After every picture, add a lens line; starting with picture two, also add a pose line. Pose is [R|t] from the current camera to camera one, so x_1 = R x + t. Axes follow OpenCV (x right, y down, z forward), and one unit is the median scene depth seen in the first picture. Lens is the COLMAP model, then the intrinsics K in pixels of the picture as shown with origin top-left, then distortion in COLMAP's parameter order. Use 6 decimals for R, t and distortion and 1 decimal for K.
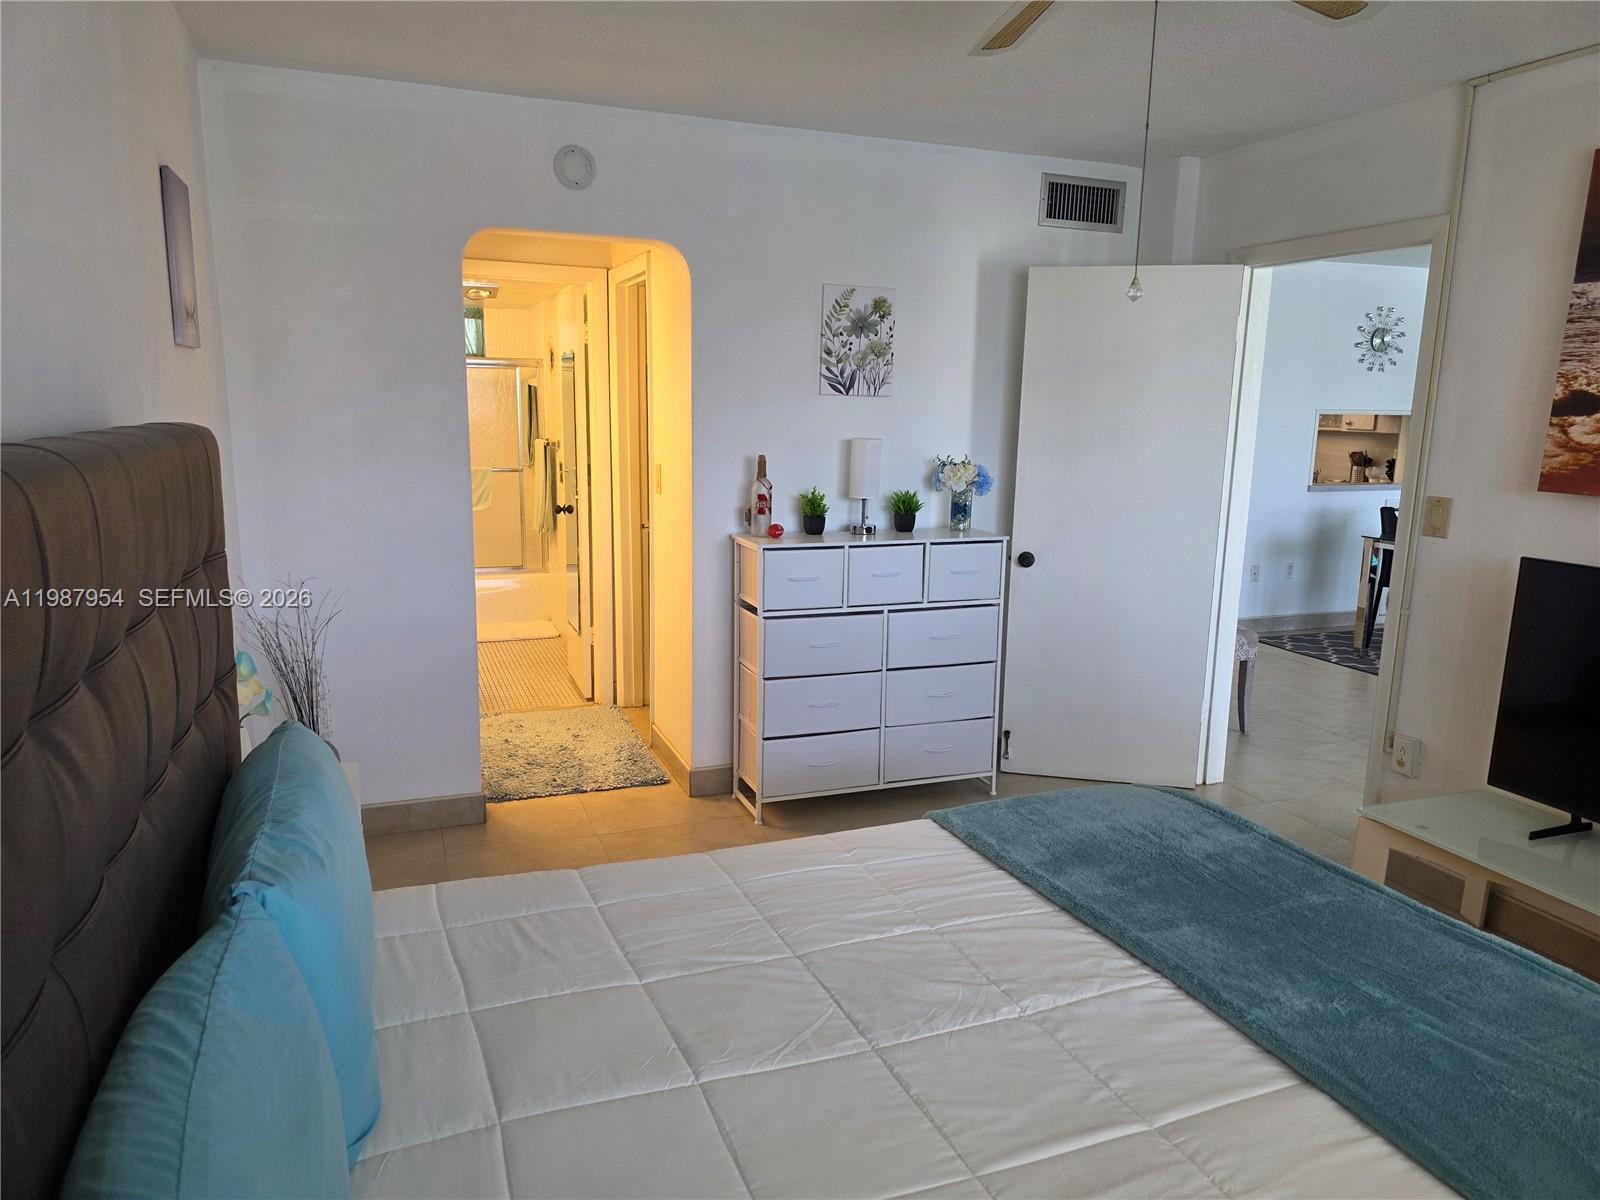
lens RADIAL K [[1070.4, 0, 793.7], [0, 1070.4, 597.9], [0, 0, 1]] dist [0.078275, -0.074216]
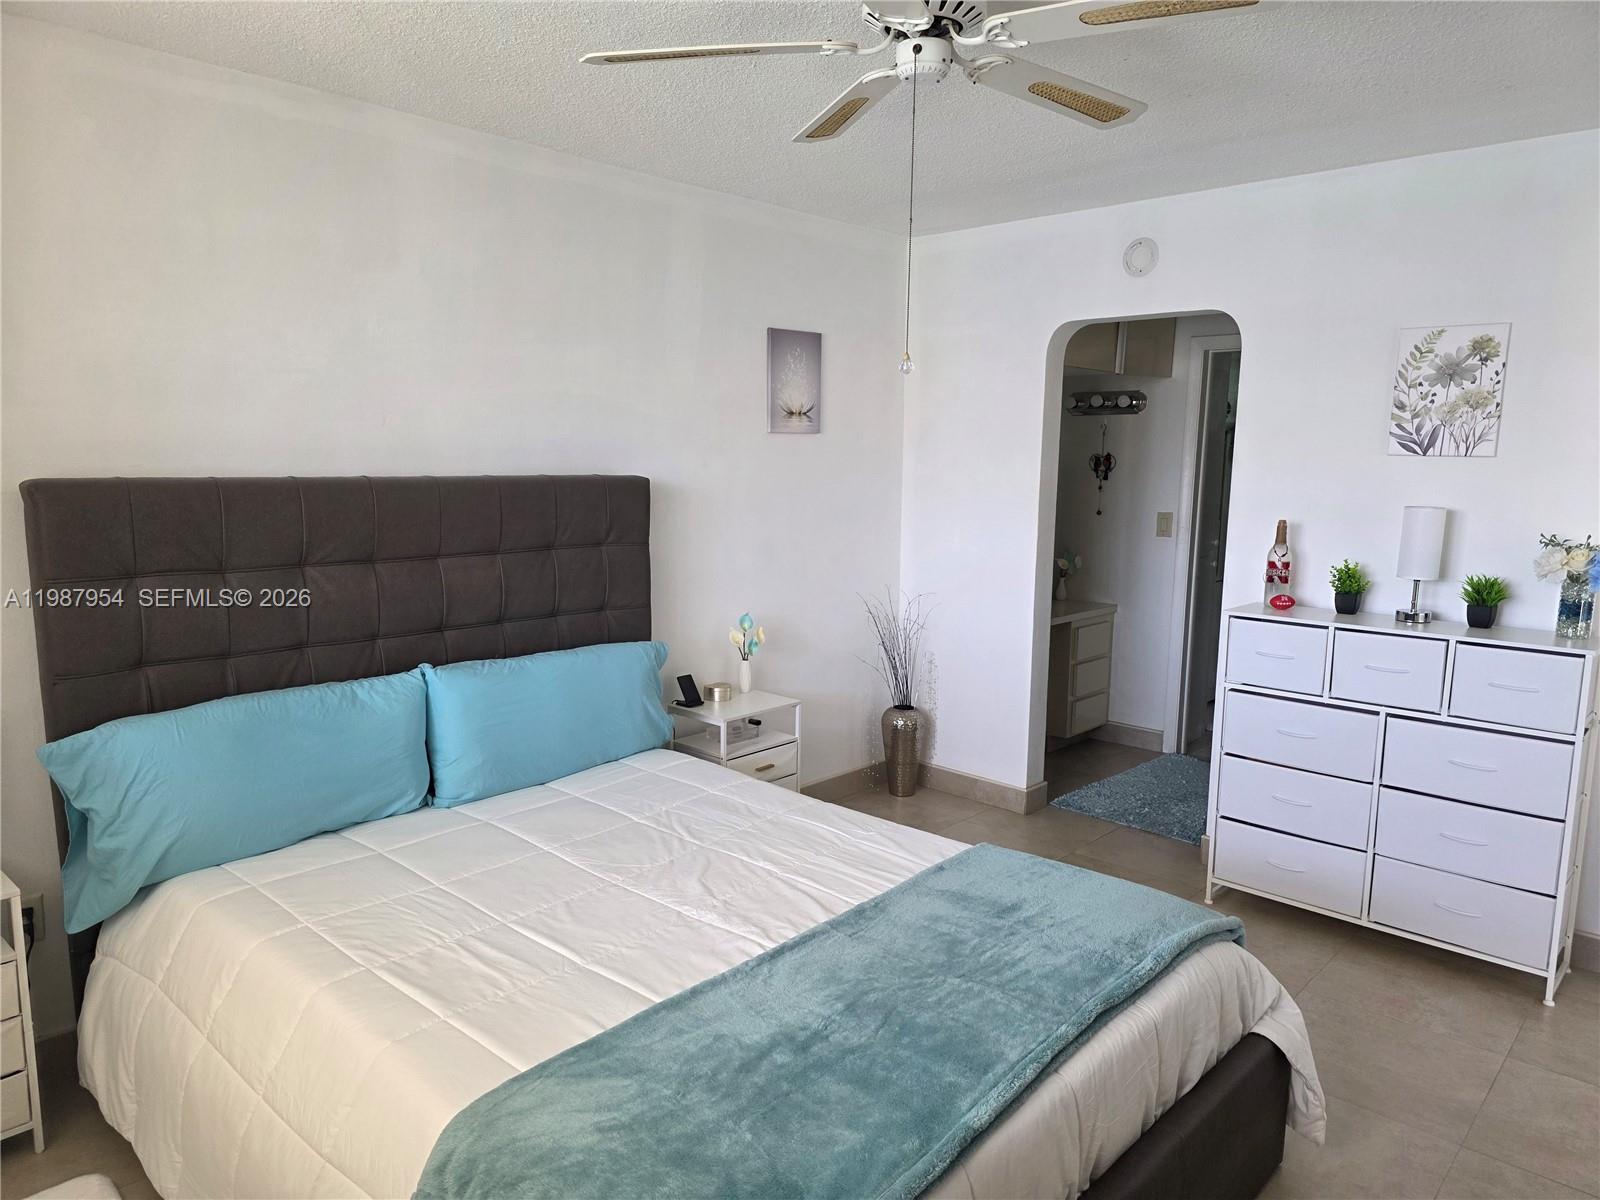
lens RADIAL K [[1070.4, 0, 793.7], [0, 1070.4, 597.9], [0, 0, 1]] dist [0.078275, -0.074216]
pose [[0.440862, 0.111296, -0.890648, 0.606820], [-0.167439, 0.985062, 0.040213, -0.032166], [0.881819, 0.131400, 0.452911, 0.199387]]
